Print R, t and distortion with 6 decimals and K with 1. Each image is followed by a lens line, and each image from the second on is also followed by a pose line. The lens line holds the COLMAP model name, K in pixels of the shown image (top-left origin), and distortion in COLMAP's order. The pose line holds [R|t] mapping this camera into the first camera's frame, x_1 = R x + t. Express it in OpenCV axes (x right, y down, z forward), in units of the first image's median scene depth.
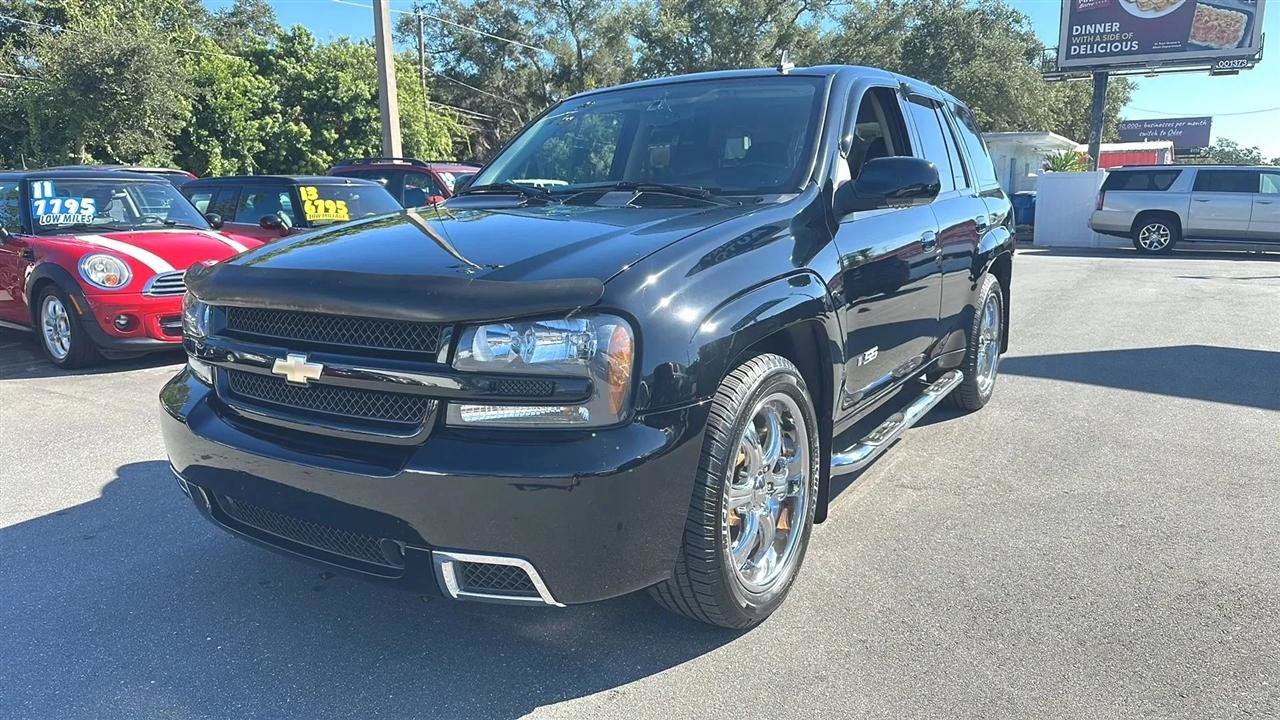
lens RADIAL K [[863.1, 0, 641.8], [0, 863.1, 367.5], [0, 0, 1]] dist [0.021970, -0.030022]
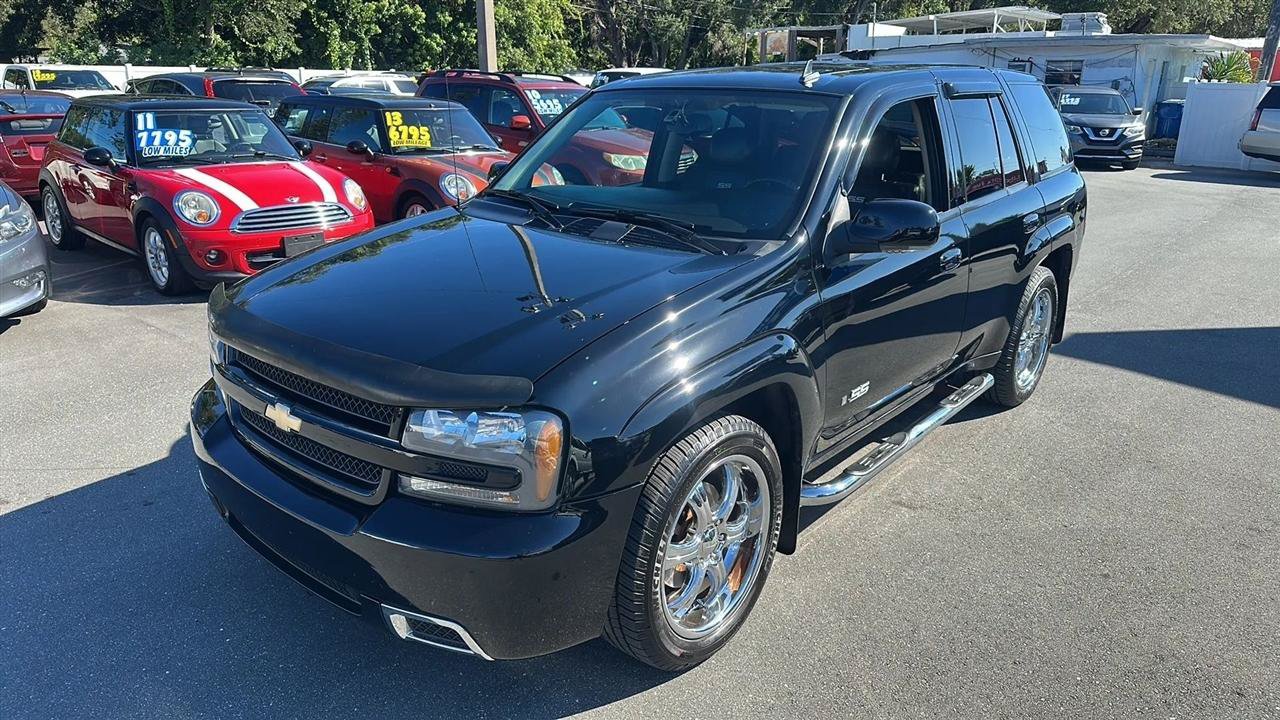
lens RADIAL K [[863.1, 0, 636.5], [0, 863.1, 366.9], [0, 0, 1]] dist [0.021970, -0.030022]
pose [[0.990335, 0.064608, -0.122733, 0.072274], [-0.048621, 0.990444, 0.129058, -0.089713], [0.129898, -0.121843, 0.984013, -0.012086]]
